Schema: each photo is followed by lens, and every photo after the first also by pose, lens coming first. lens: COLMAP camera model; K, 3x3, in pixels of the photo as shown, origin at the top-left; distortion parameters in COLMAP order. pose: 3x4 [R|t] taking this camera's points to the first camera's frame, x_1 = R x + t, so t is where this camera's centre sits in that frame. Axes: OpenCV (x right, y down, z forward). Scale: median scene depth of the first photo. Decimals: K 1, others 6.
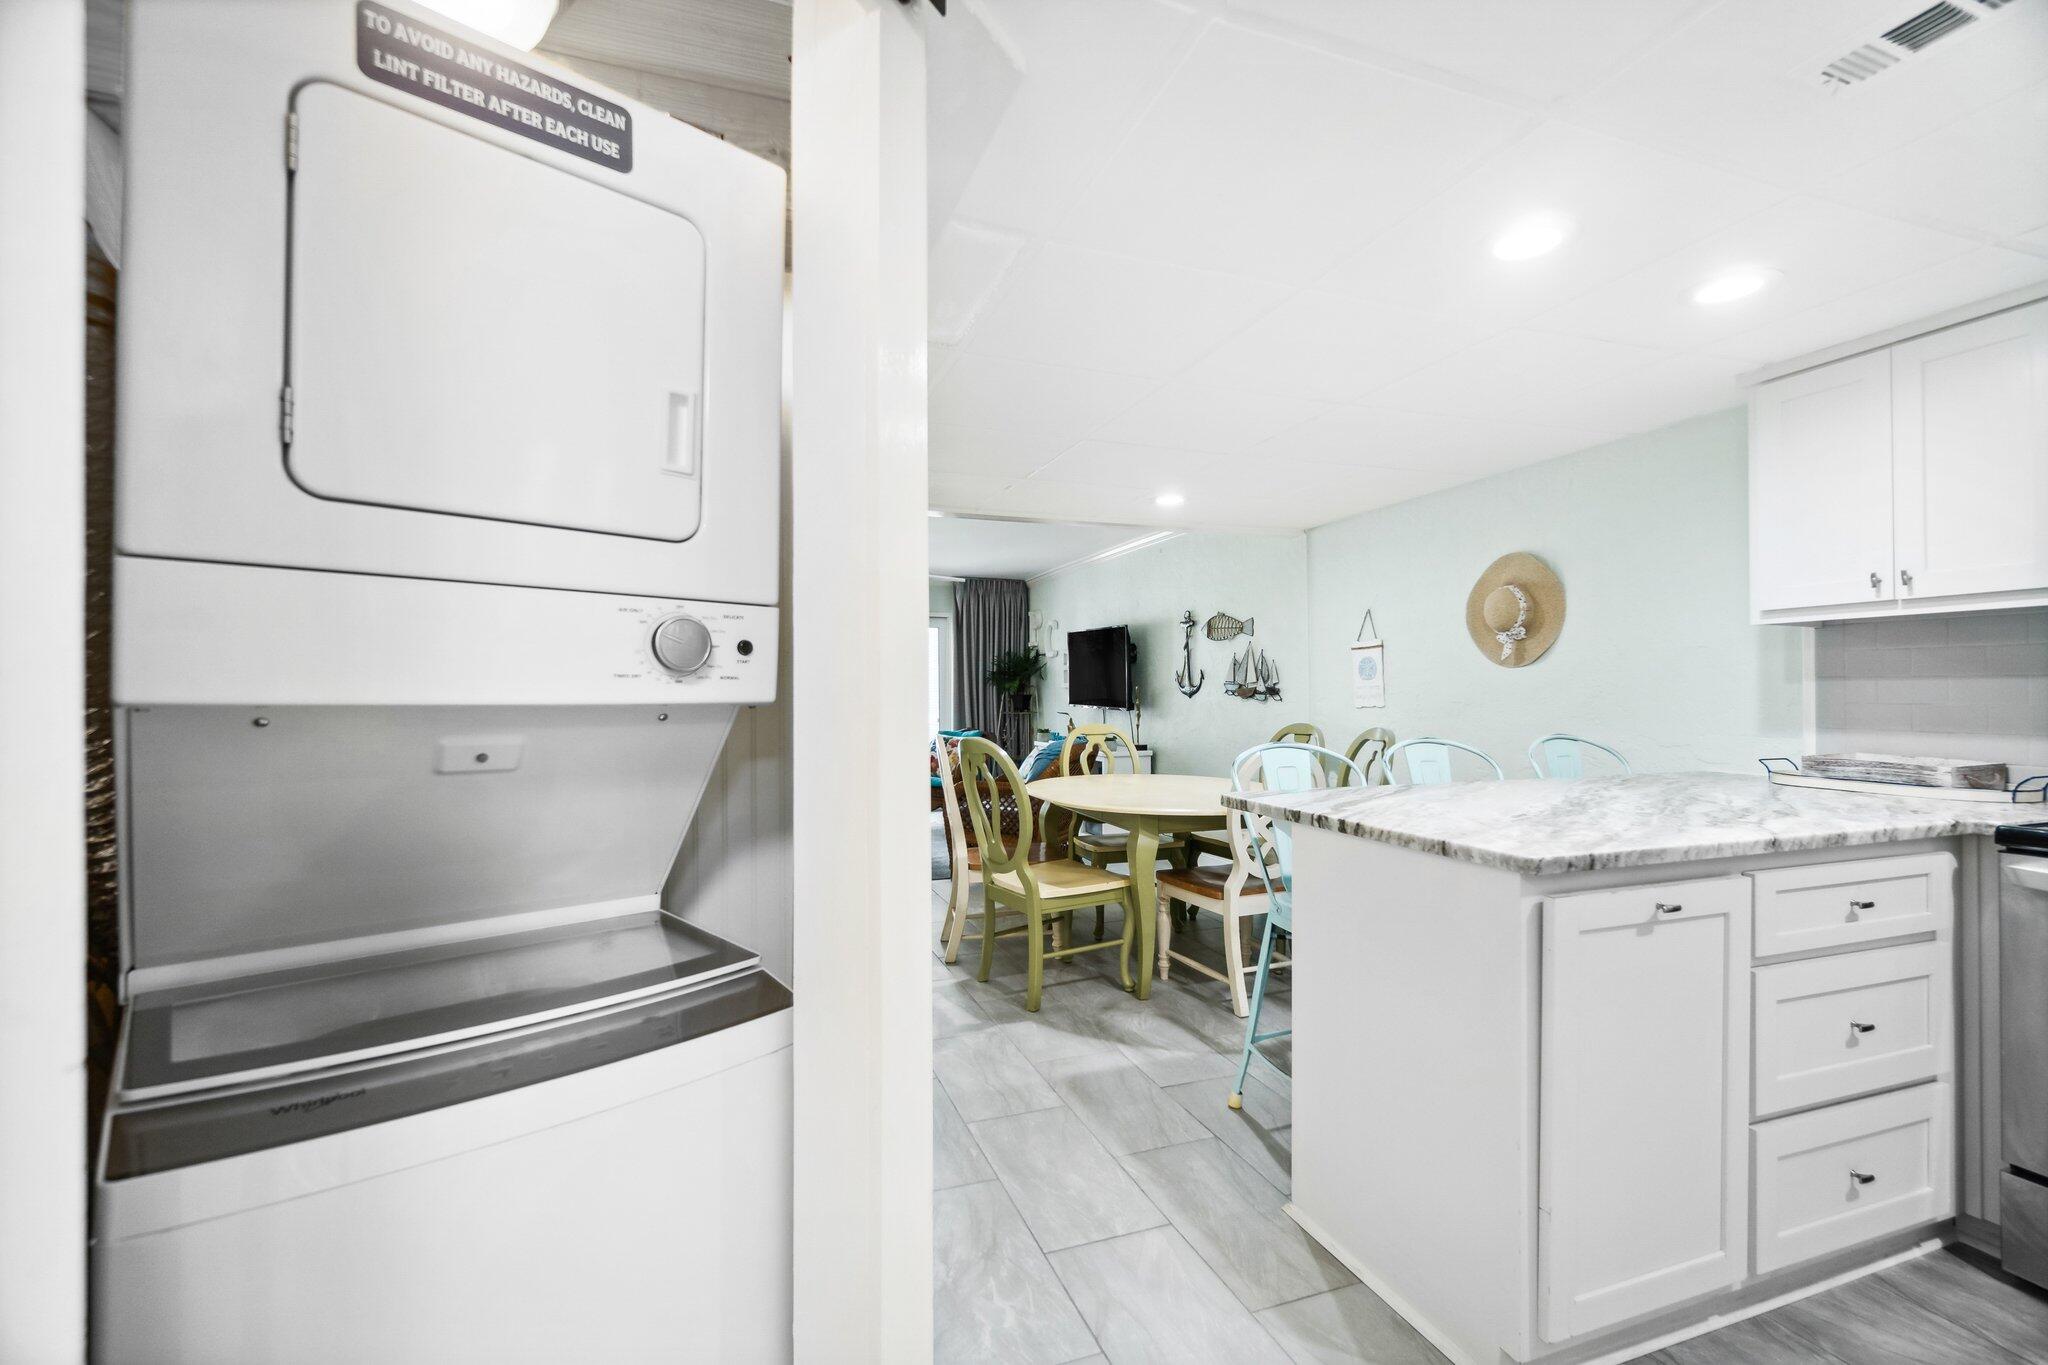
lens RADIAL K [[897.9, 0, 1027.6], [0, 897.9, 687.9], [0, 0, 1]] dist [-0.001596, -0.000078]
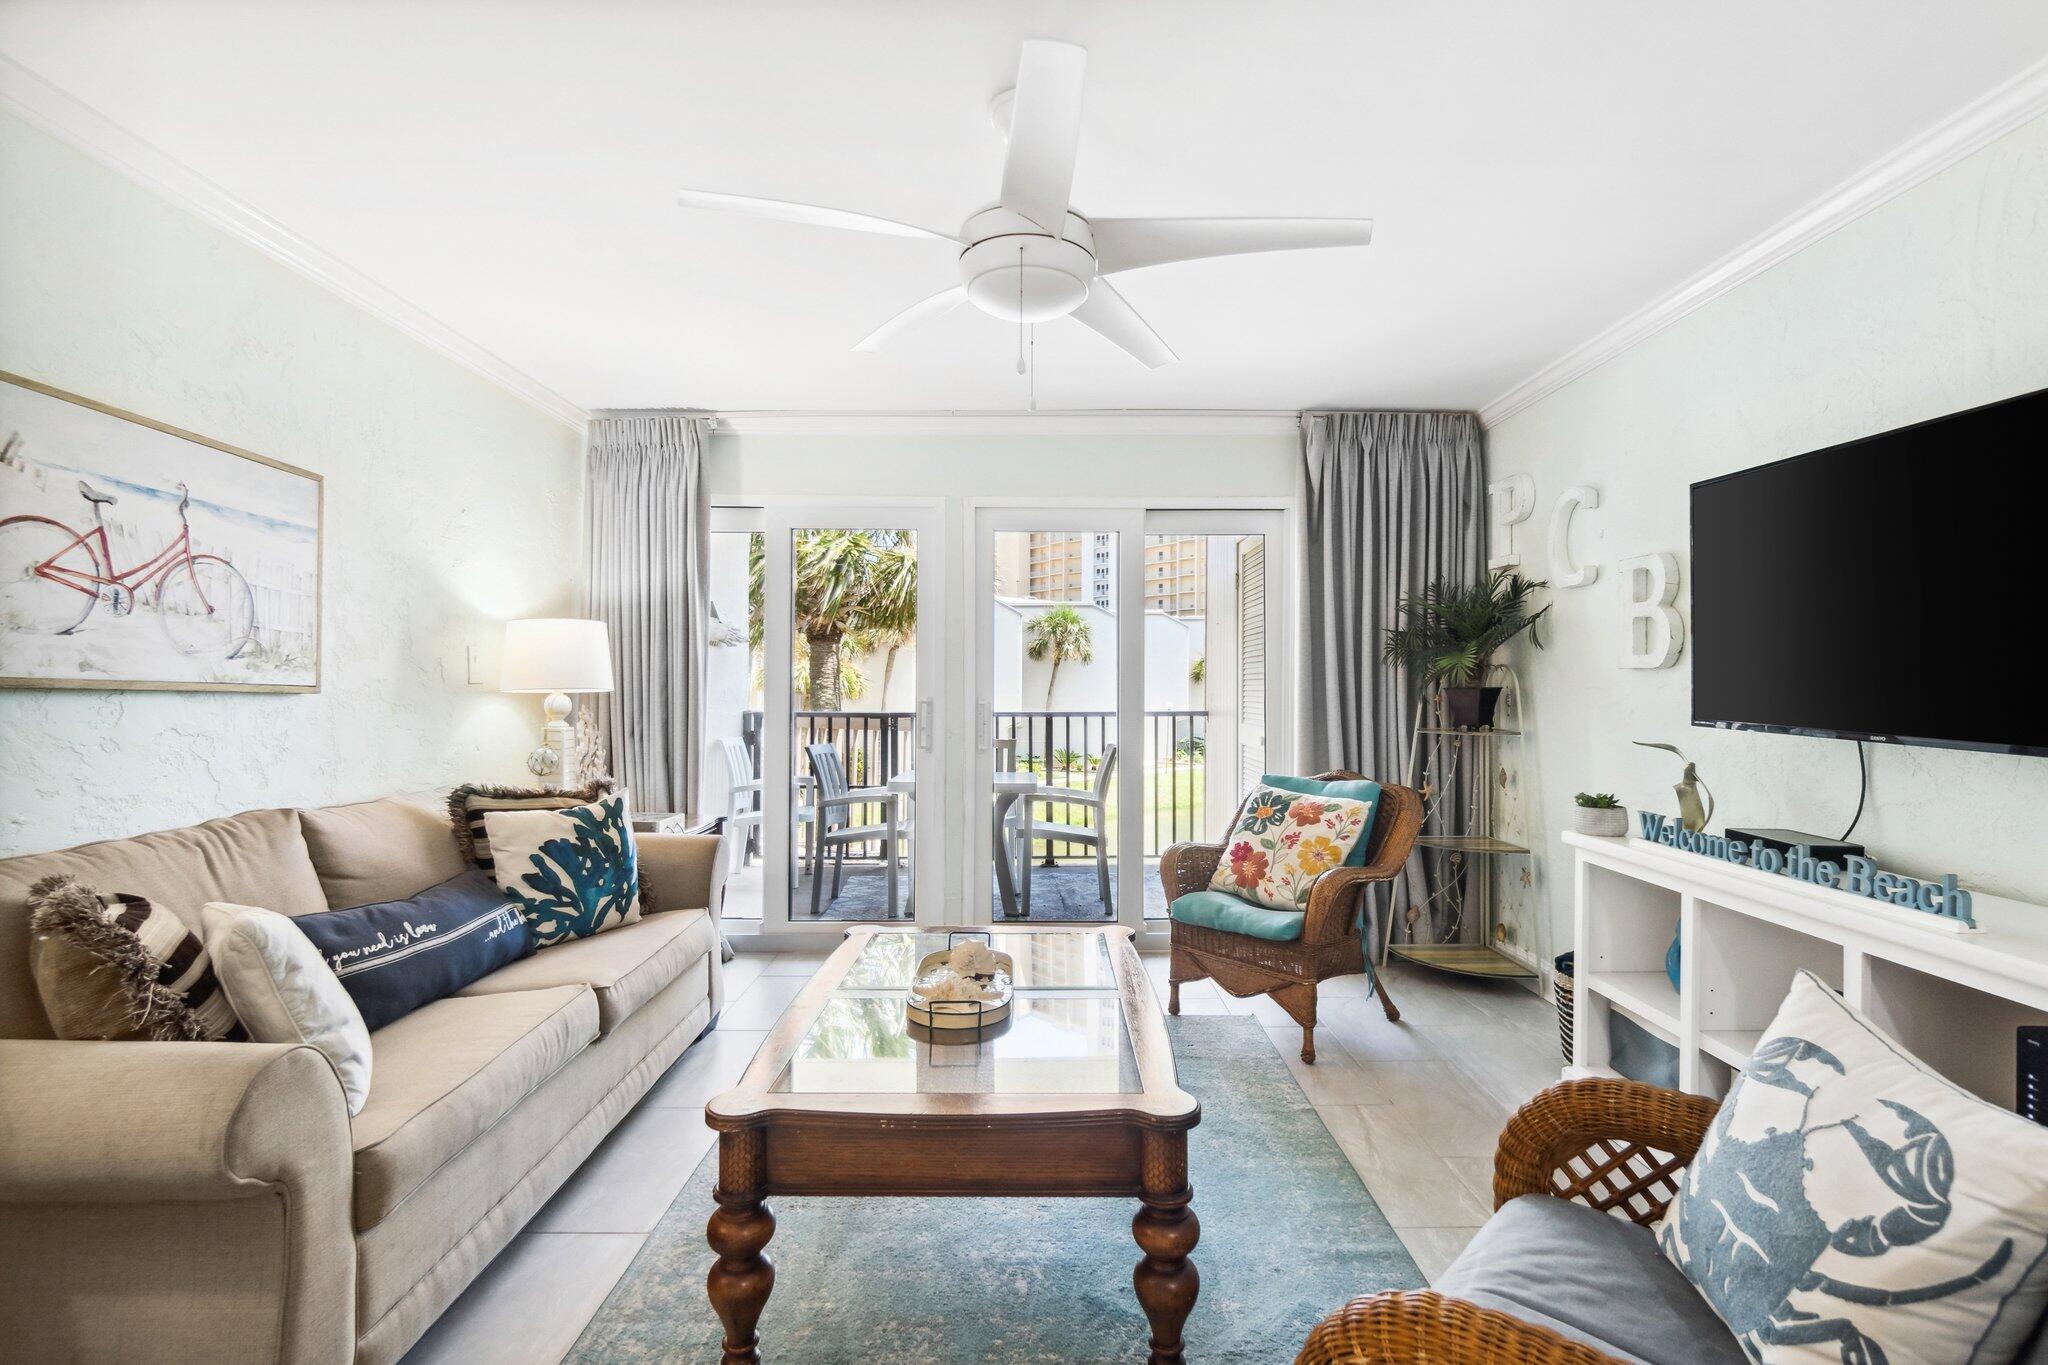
lens RADIAL K [[957.3, 0, 1028.9], [0, 957.3, 681.6], [0, 0, 1]] dist [-0.000465, -0.000234]
pose [[0.939111, 0.003896, -0.343592, -0.055843], [-0.001024, 0.999963, 0.008540, 0.001724], [0.343613, -0.007669, 0.939080, 0.635272]]
